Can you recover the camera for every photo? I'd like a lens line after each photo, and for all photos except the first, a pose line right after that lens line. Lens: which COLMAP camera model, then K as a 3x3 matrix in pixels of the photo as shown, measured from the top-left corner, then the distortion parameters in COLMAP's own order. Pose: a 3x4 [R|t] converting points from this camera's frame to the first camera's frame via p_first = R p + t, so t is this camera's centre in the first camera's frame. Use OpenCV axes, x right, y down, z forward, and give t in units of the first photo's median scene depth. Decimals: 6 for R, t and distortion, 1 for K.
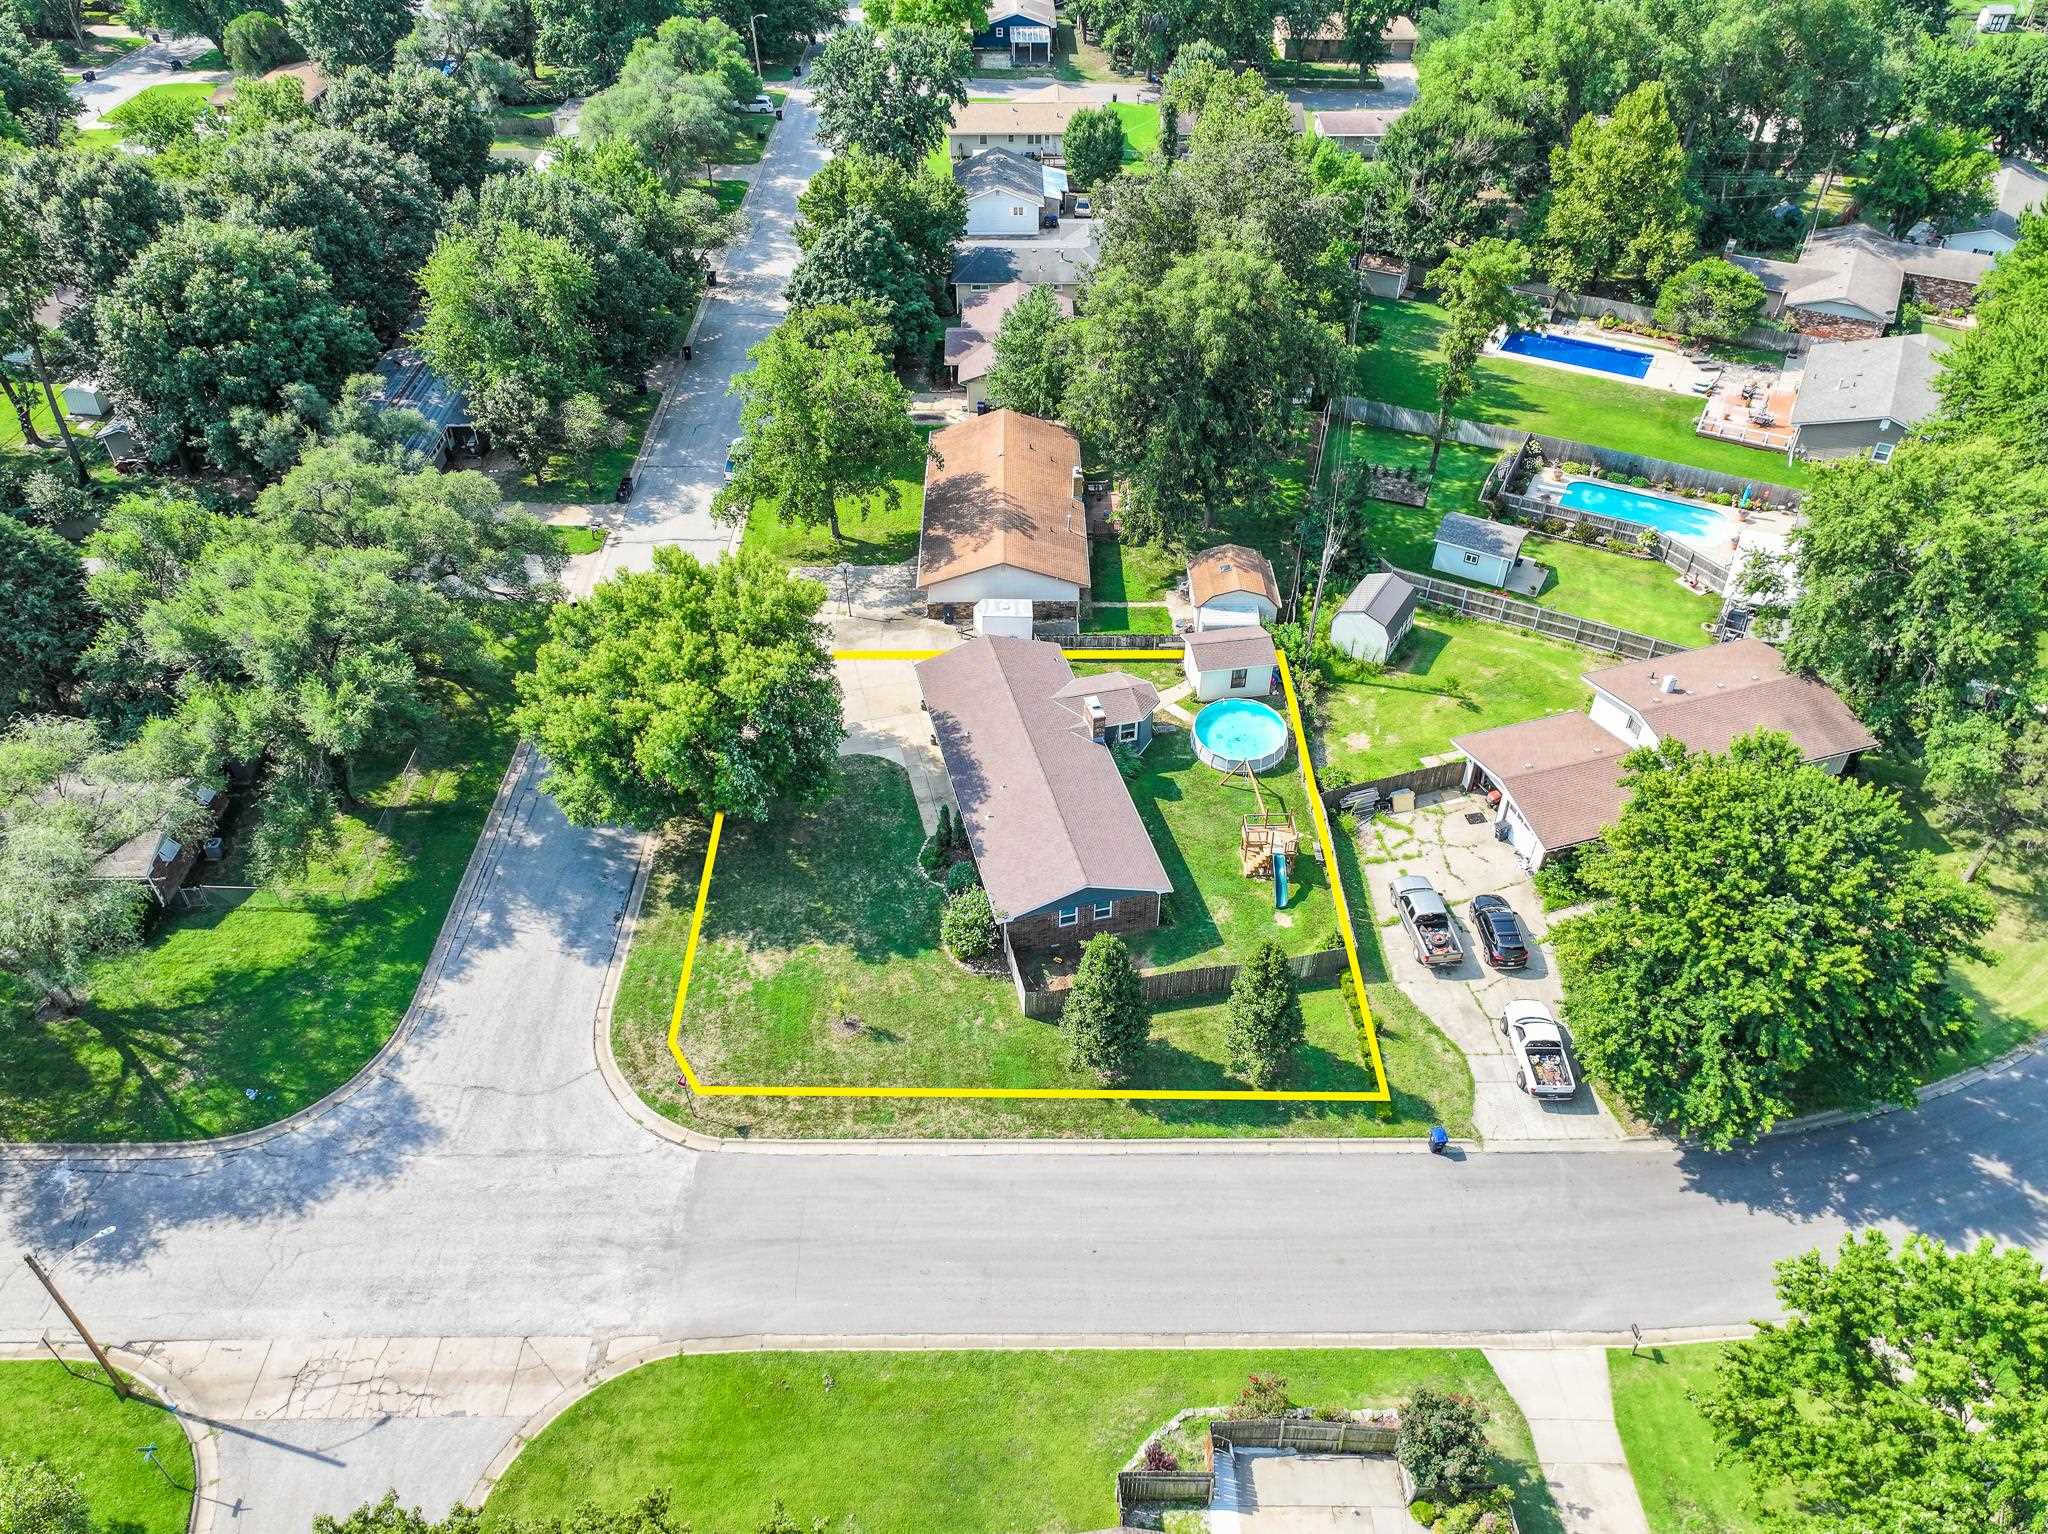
lens RADIAL K [[1439.8, 0, 1029.1], [0, 1439.8, 759.3], [0, 0, 1]] dist [0.002525, 0.008119]
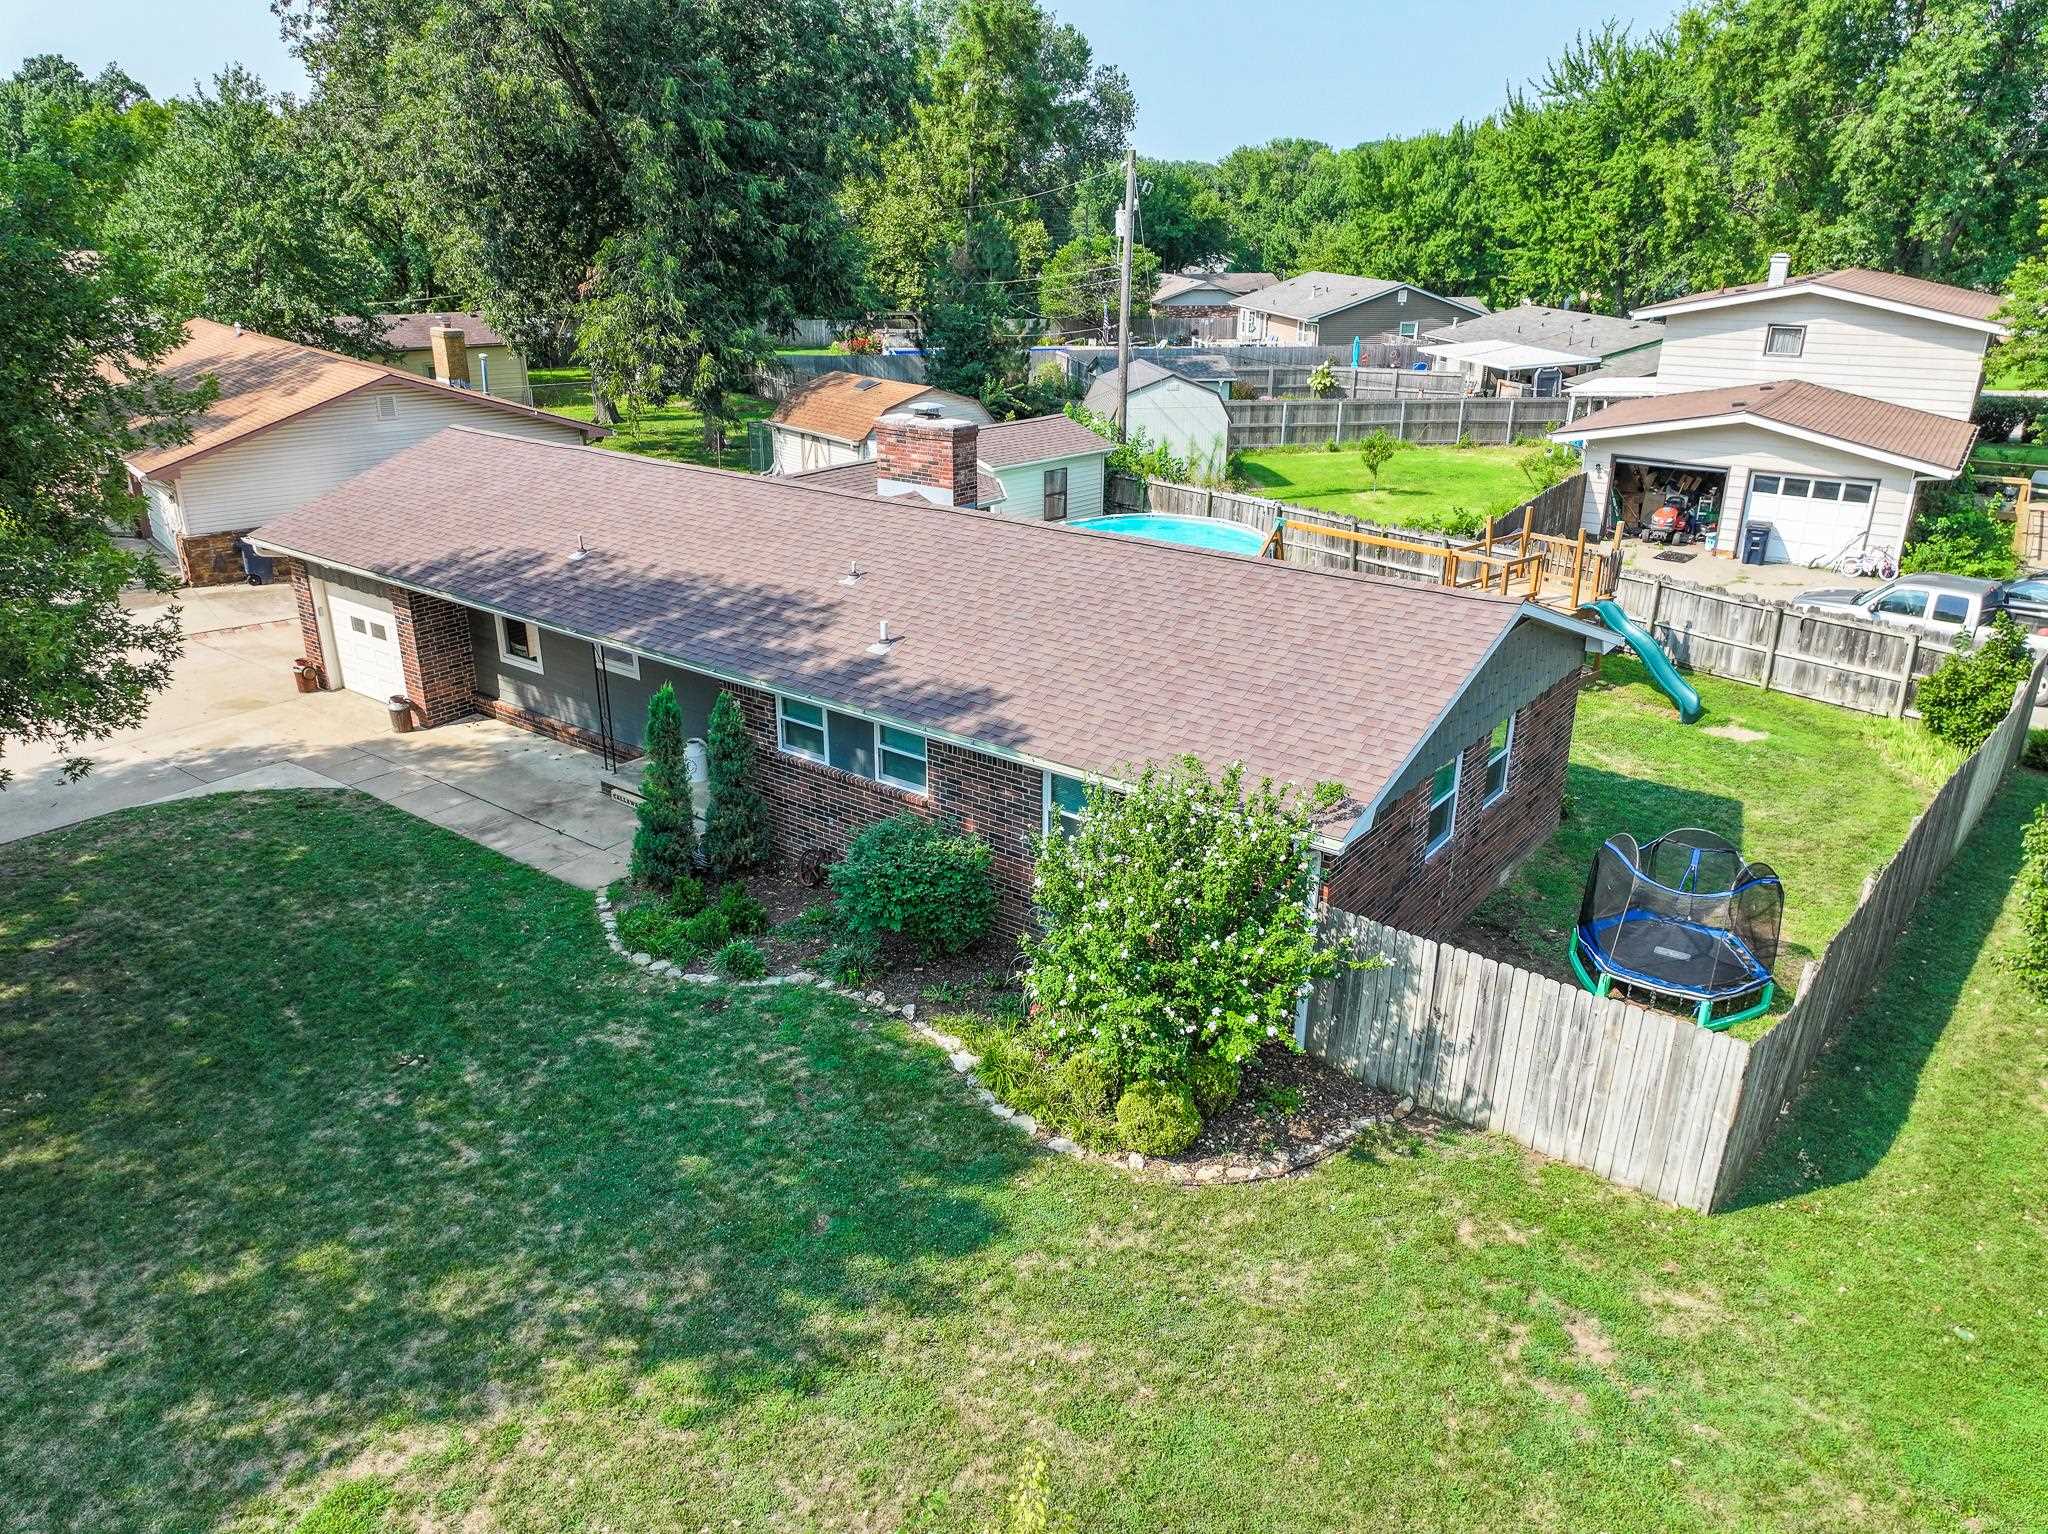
lens RADIAL K [[1439.8, 0, 1029.1], [0, 1439.8, 759.3], [0, 0, 1]] dist [0.002525, 0.008119]
pose [[0.784114, -0.220556, 0.580103, -0.157222], [0.395358, 0.898029, -0.192967, 0.115519], [-0.478390, 0.380657, 0.791356, 0.798111]]
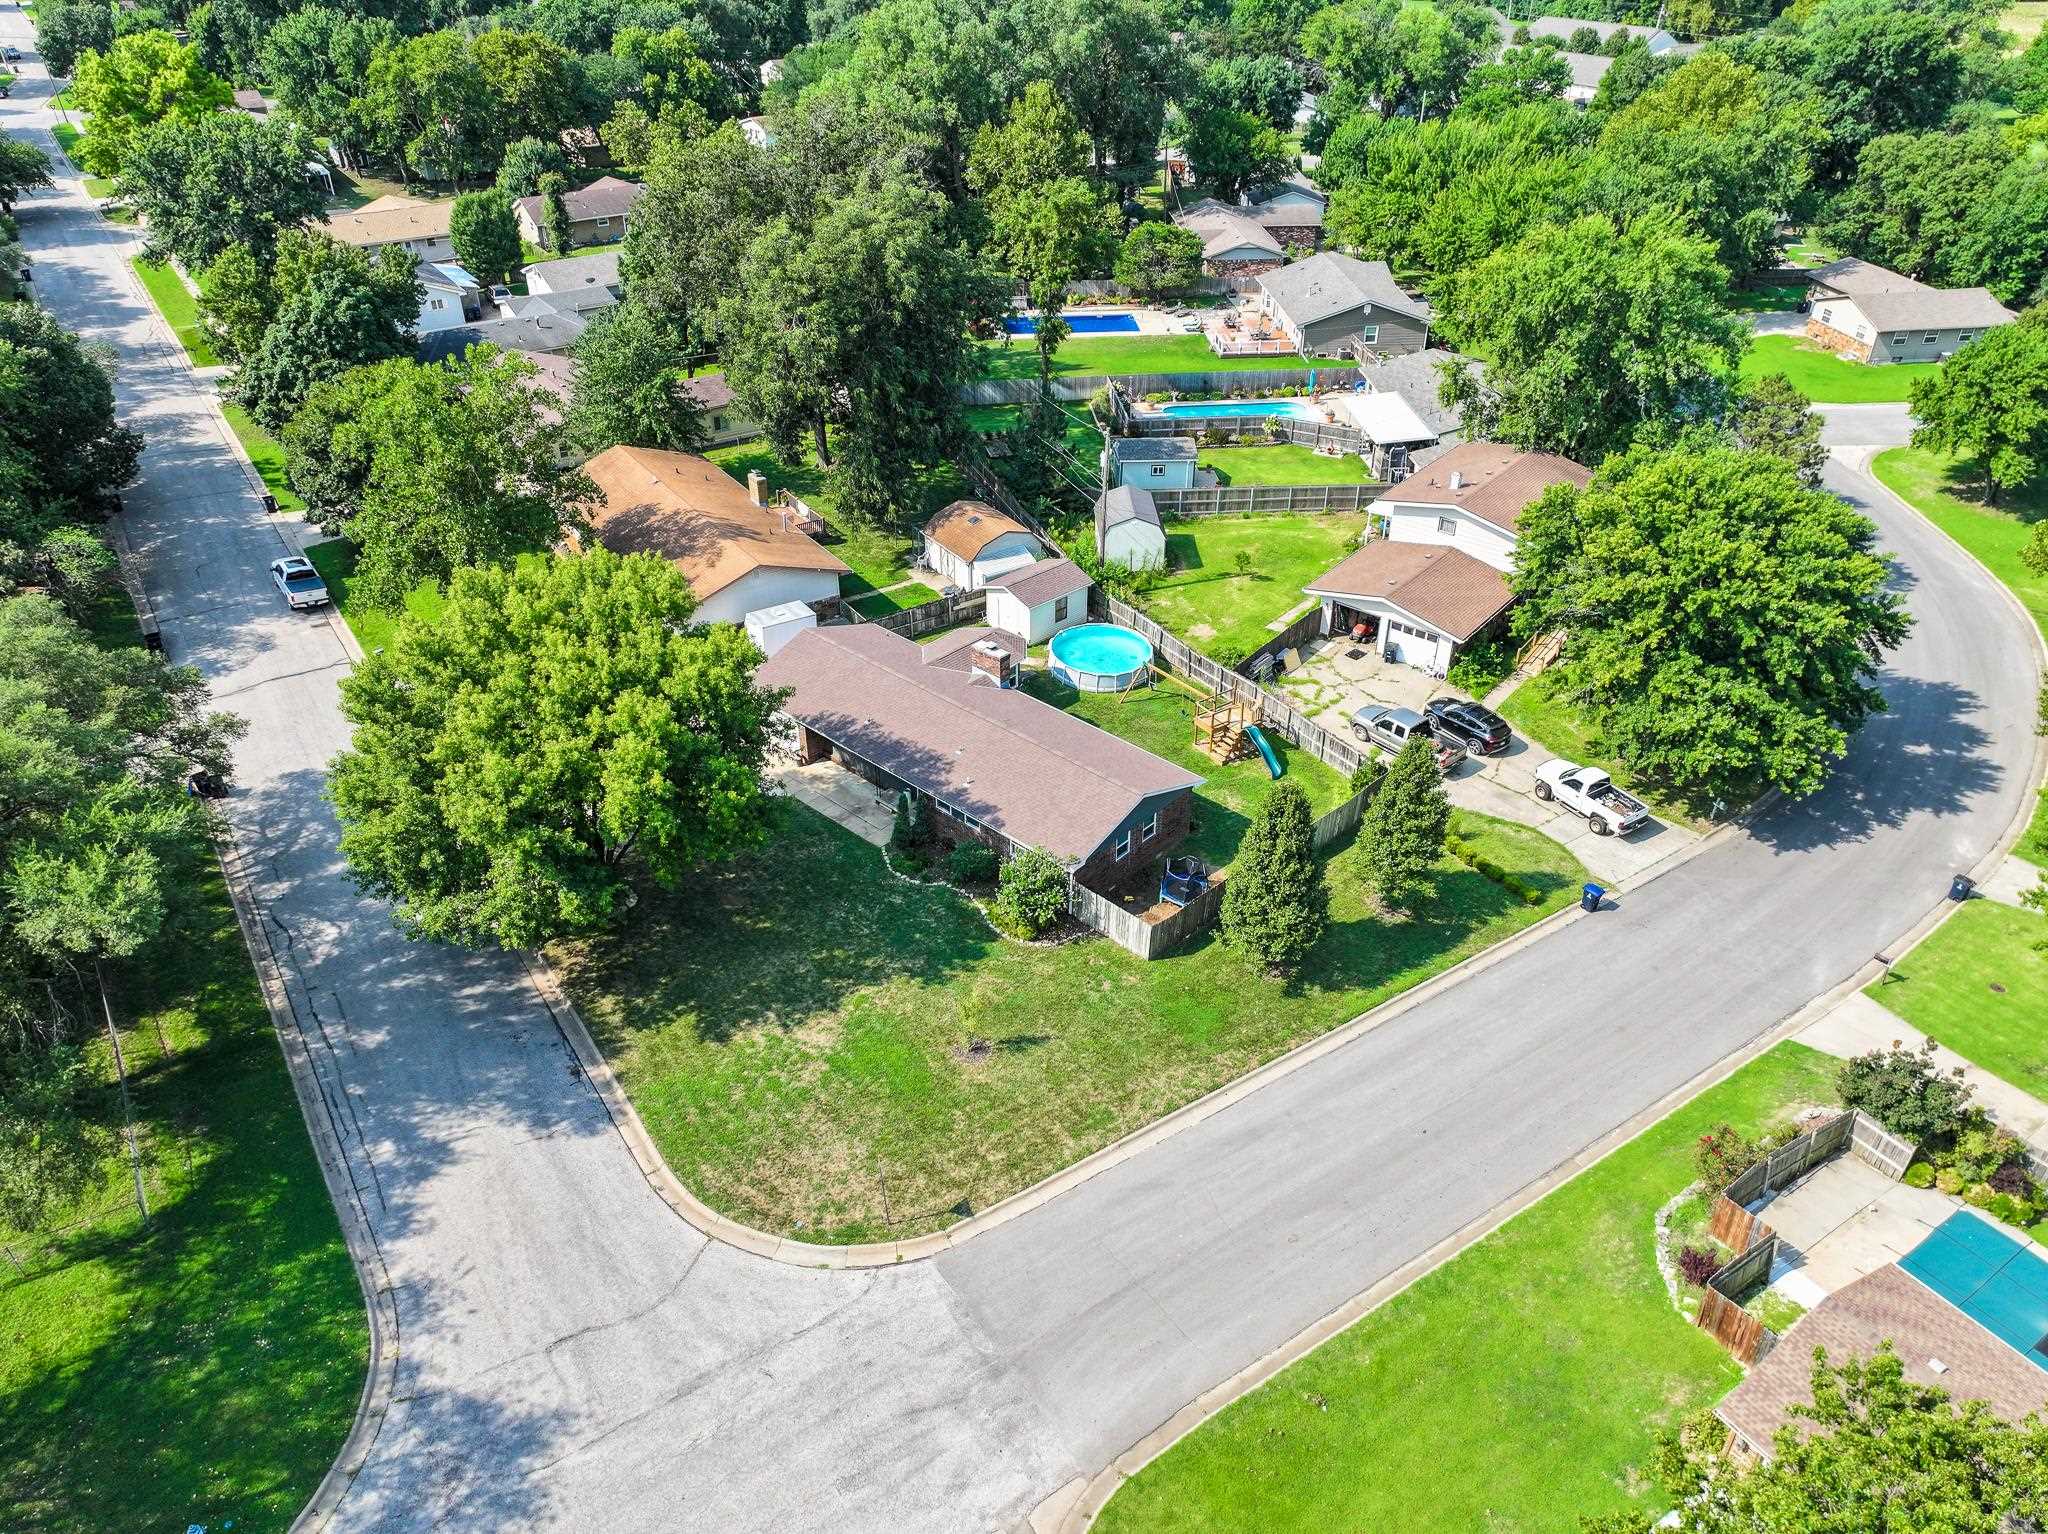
lens RADIAL K [[1439.8, 0, 1029.1], [0, 1439.8, 759.3], [0, 0, 1]] dist [0.002525, 0.008119]
pose [[0.836755, -0.296541, 0.460330, -0.377303], [0.350615, 0.935887, -0.034432, 0.067851], [-0.420606, 0.190210, 0.887080, 0.244561]]
